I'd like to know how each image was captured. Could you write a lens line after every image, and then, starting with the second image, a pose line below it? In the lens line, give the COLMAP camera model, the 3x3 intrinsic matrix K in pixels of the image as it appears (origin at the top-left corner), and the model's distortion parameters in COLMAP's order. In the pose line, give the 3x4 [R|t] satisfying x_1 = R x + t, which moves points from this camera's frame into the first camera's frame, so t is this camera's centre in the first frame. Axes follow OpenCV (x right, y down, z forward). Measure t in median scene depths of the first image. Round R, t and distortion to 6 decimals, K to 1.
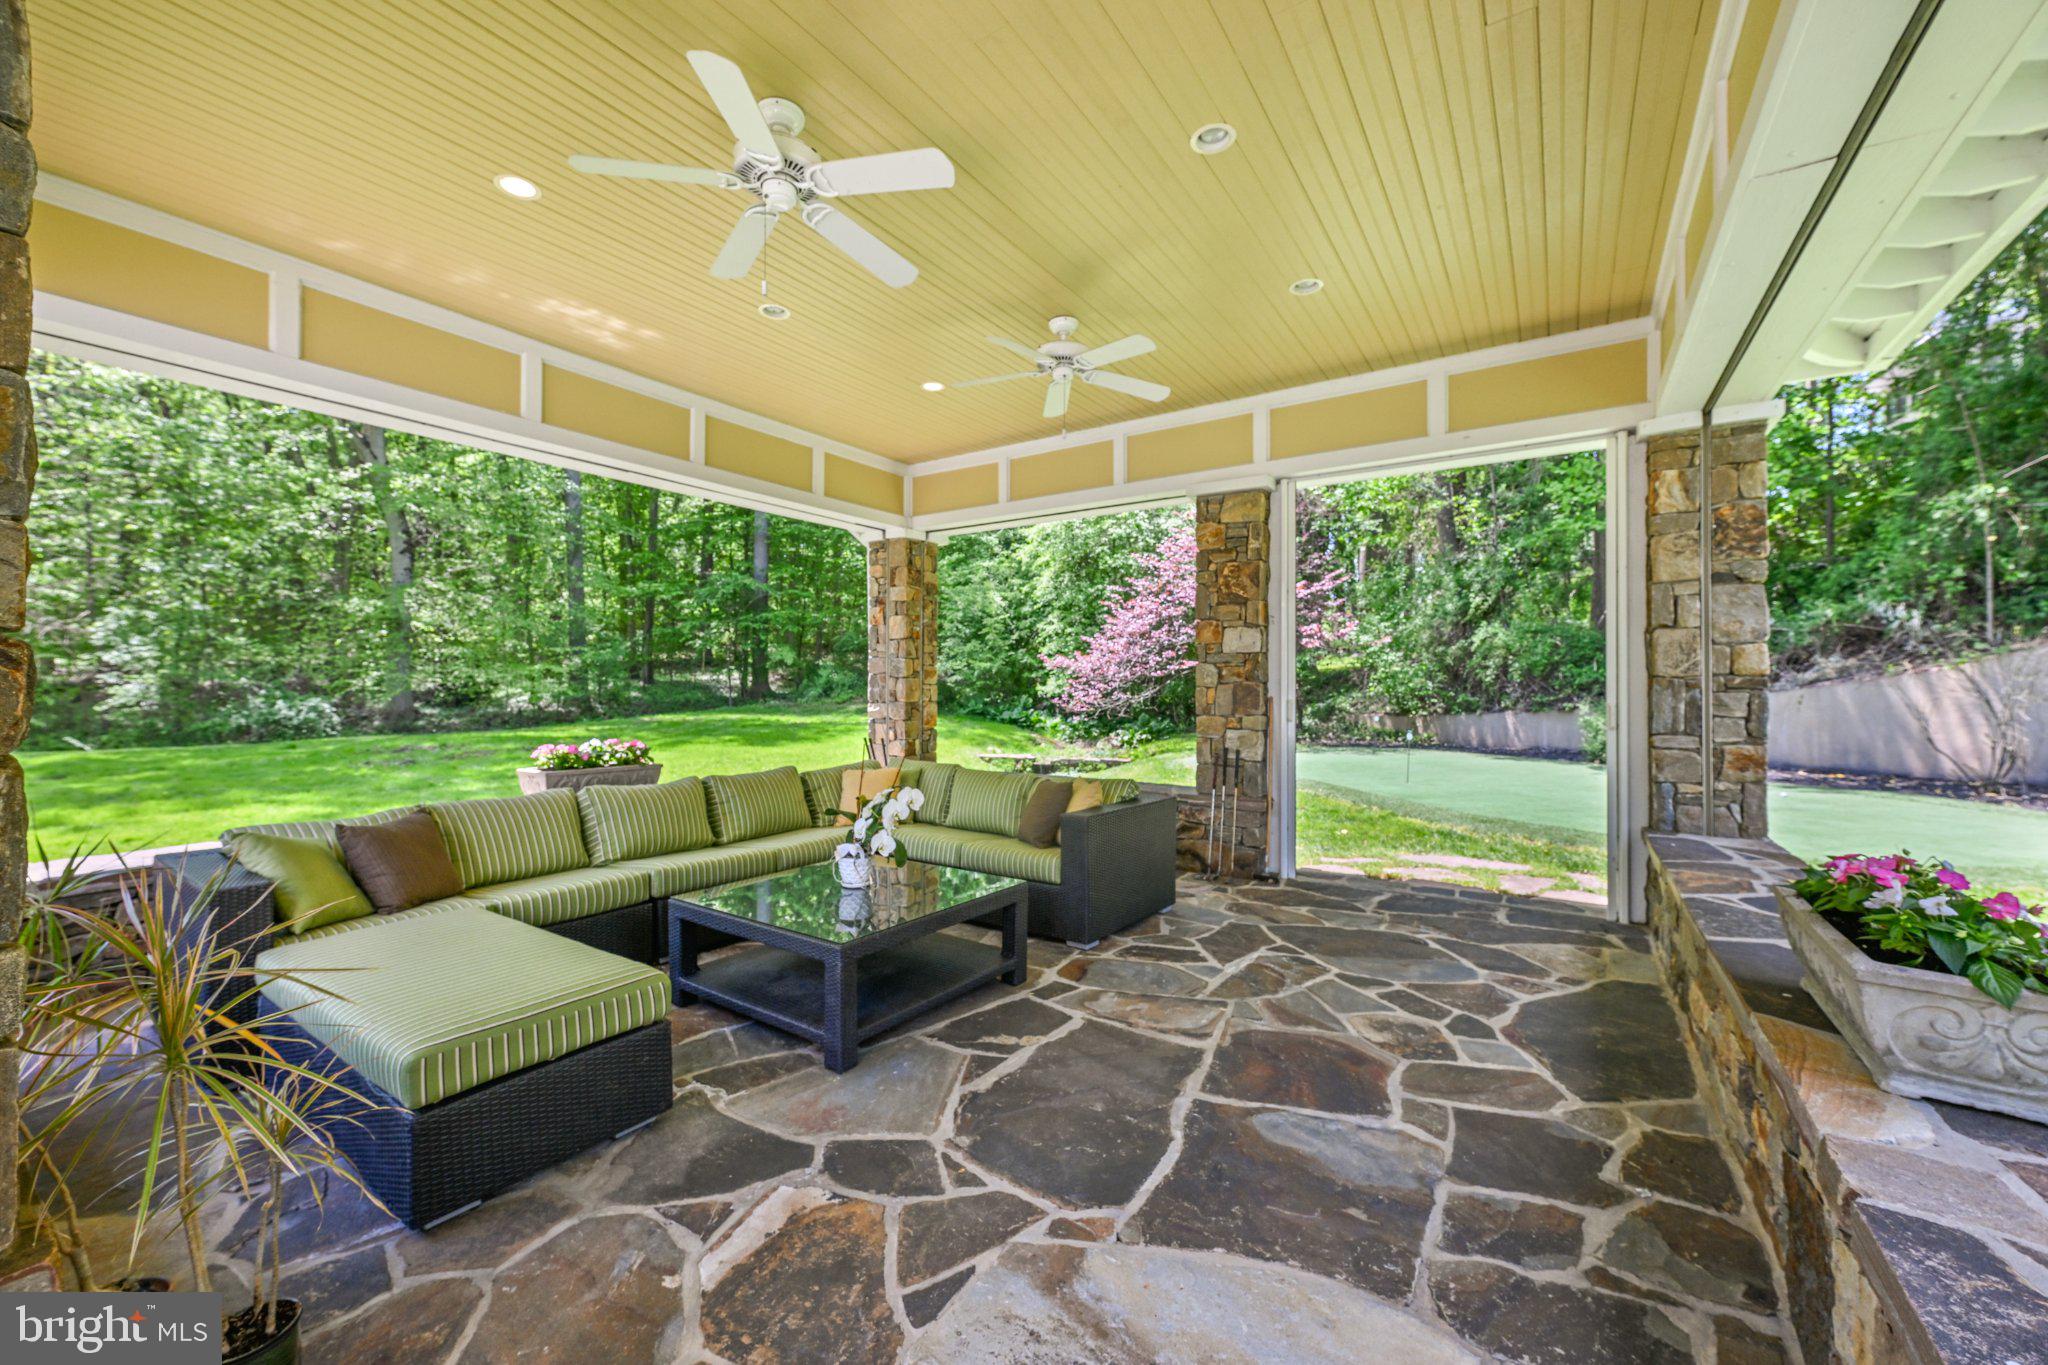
lens RADIAL K [[816.3, 0, 1026.6], [0, 816.3, 693.7], [0, 0, 1]] dist [-0.000437, 0.000048]
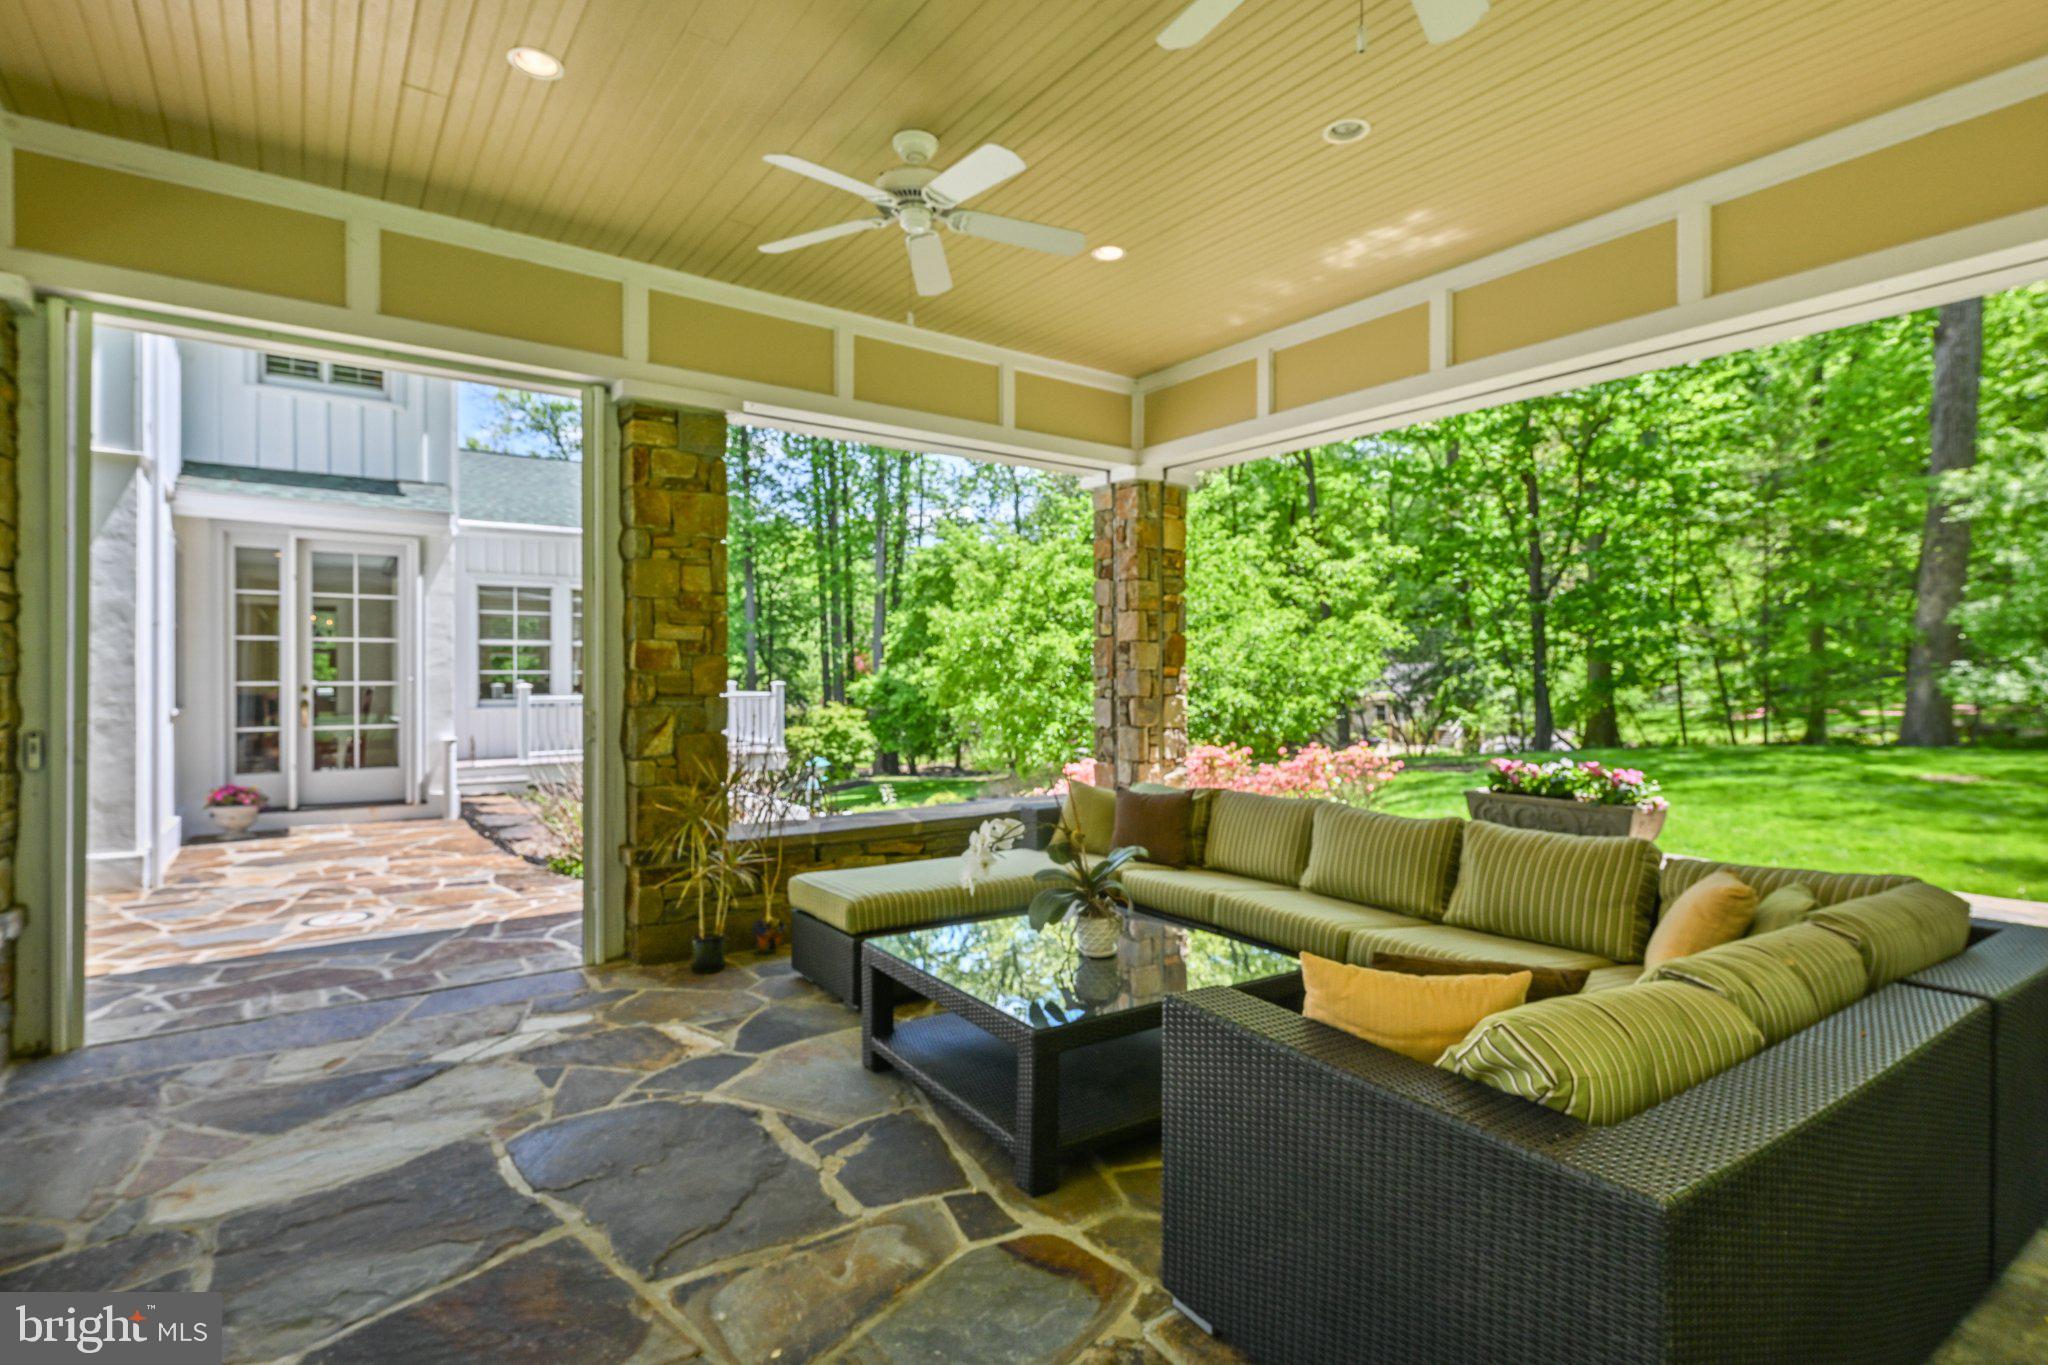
lens RADIAL K [[1012.8, 0, 1024.0], [0, 1012.8, 682.5], [0, 0, 1]] dist [0.000405, 0.000187]
pose [[-0.364781, 0.007846, -0.931060, 0.824899], [-0.003922, 0.999943, 0.009963, -0.030383], [0.931085, 0.007287, -0.364729, 1.534468]]
